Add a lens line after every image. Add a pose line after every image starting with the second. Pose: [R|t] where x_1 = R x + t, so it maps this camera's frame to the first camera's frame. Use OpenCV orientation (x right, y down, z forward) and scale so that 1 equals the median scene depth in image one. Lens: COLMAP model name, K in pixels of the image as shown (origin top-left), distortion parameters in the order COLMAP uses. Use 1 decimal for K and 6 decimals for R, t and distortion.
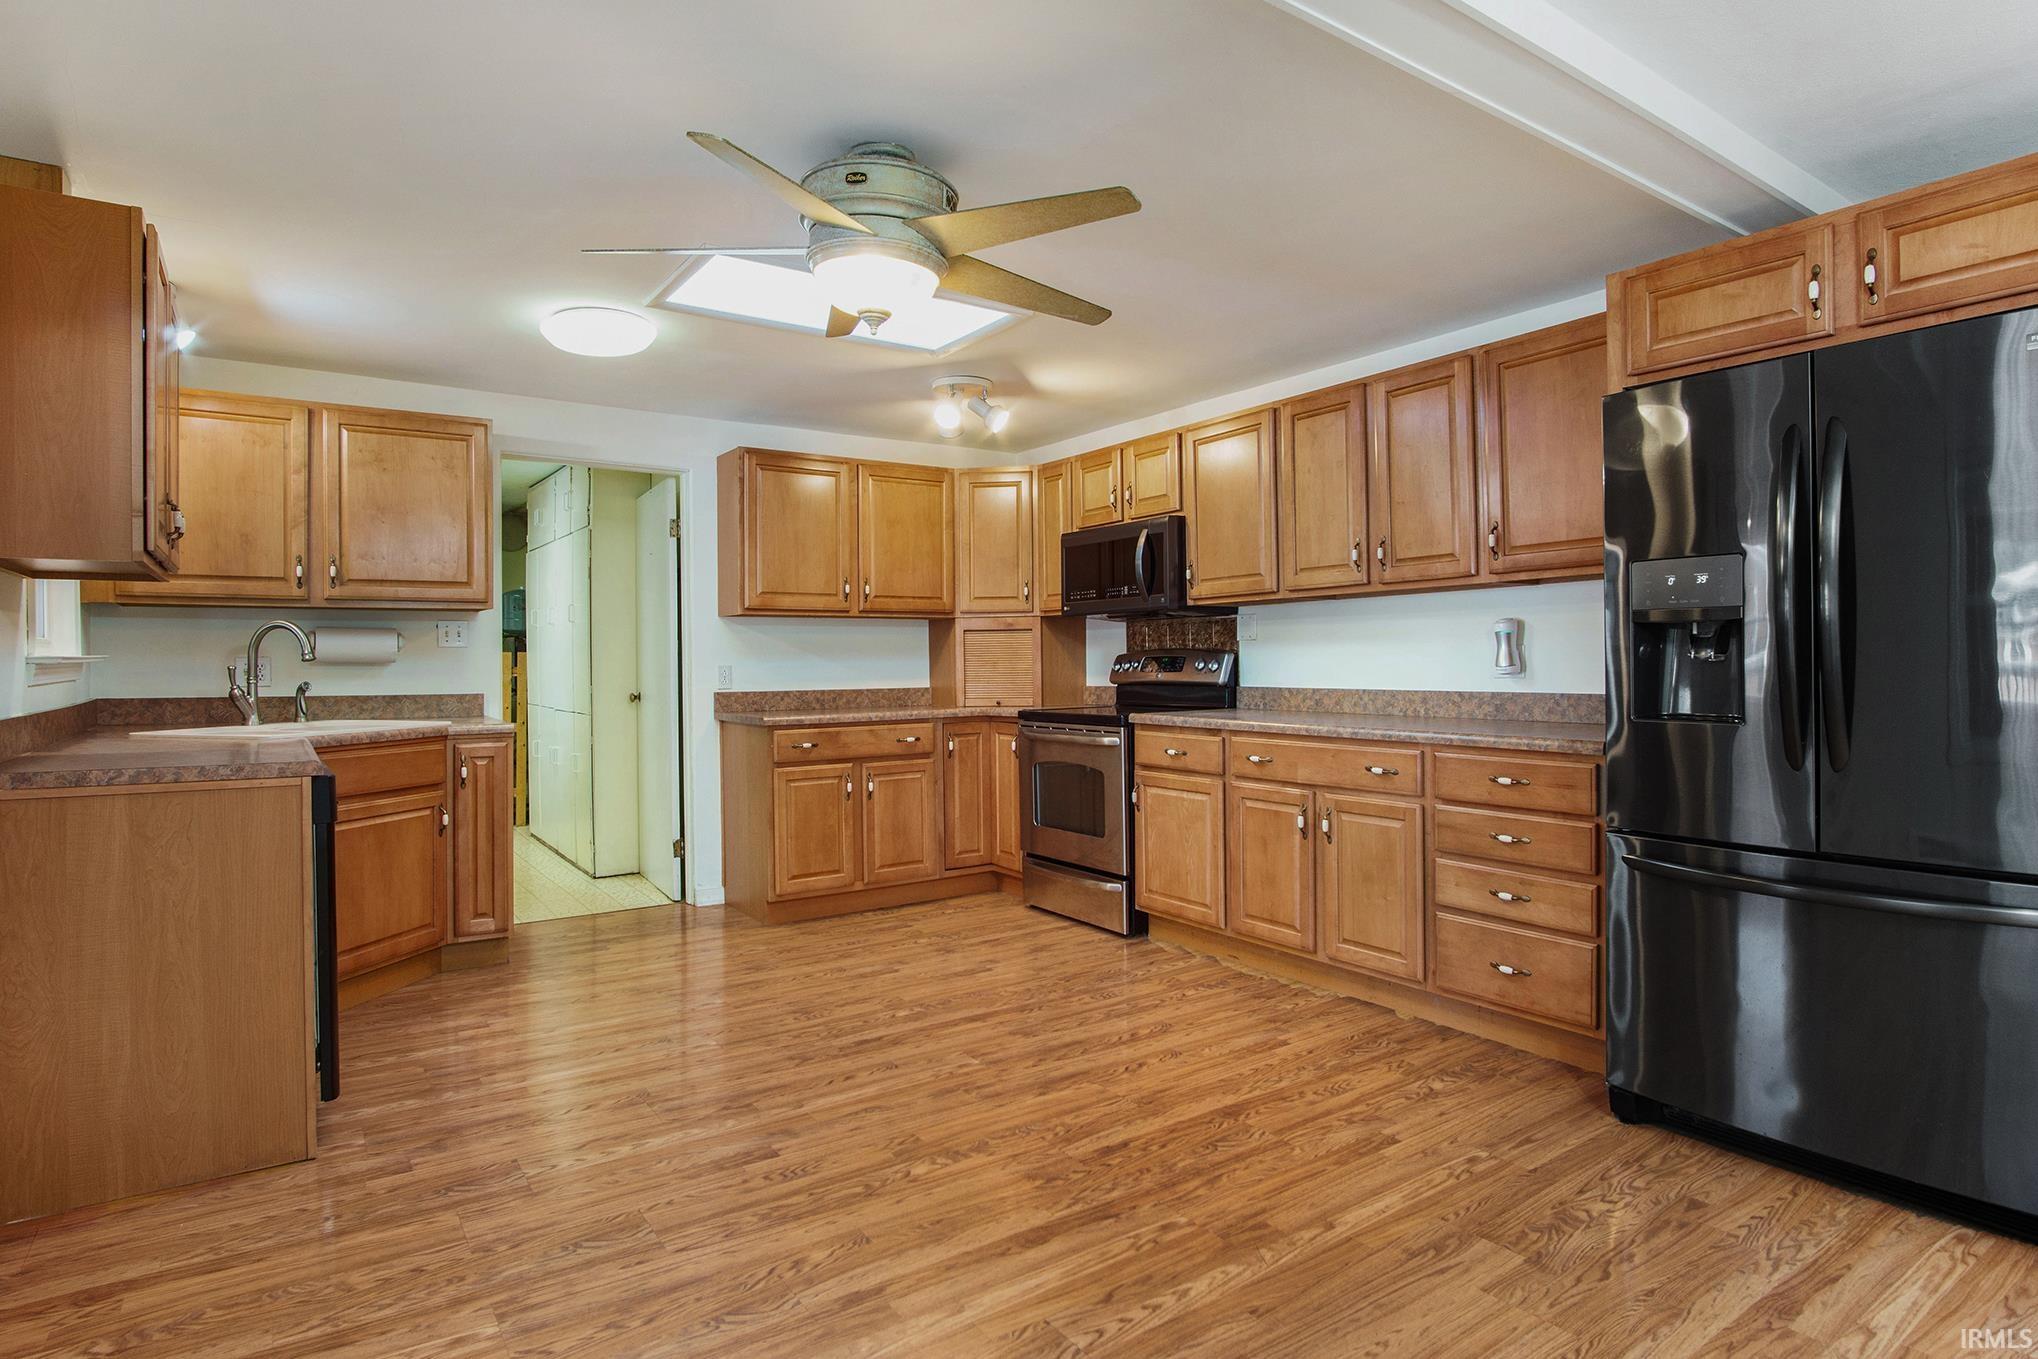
lens RADIAL K [[1052.8, 0, 1019.0], [0, 1052.8, 679.5], [0, 0, 1]] dist [-0.041176, 0.010295]
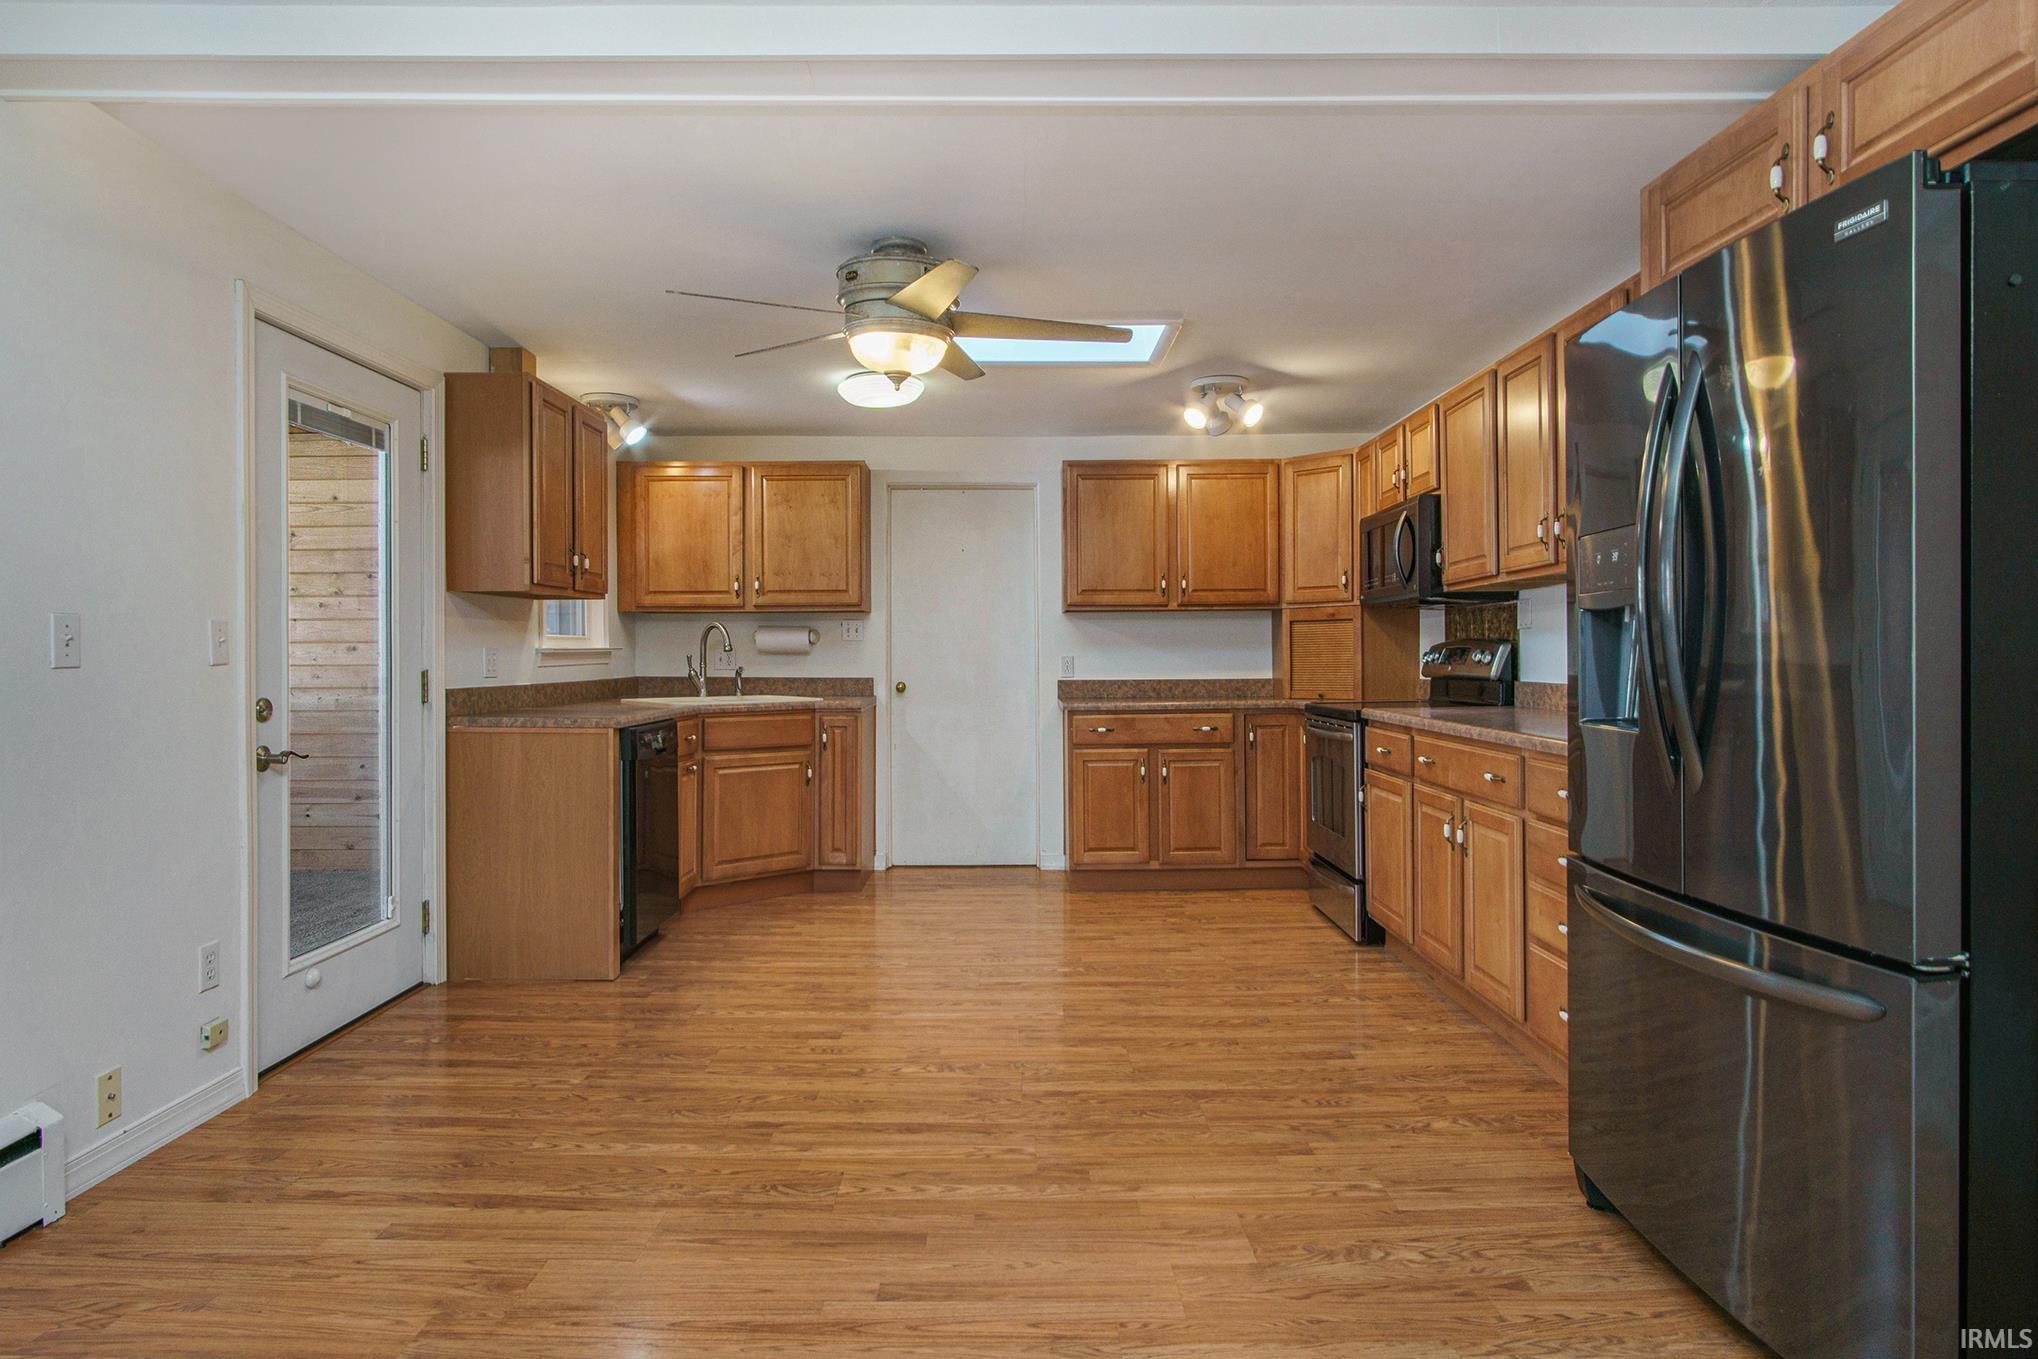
lens RADIAL K [[1109.4, 0, 1018.0], [0, 1109.4, 662.3], [0, 0, 1]] dist [-0.043472, -0.000233]
pose [[0.820815, 0.006783, -0.571153, 0.448170], [-0.011398, 0.999925, -0.004505, -0.001094], [0.571080, 0.010208, 0.820831, 0.006659]]
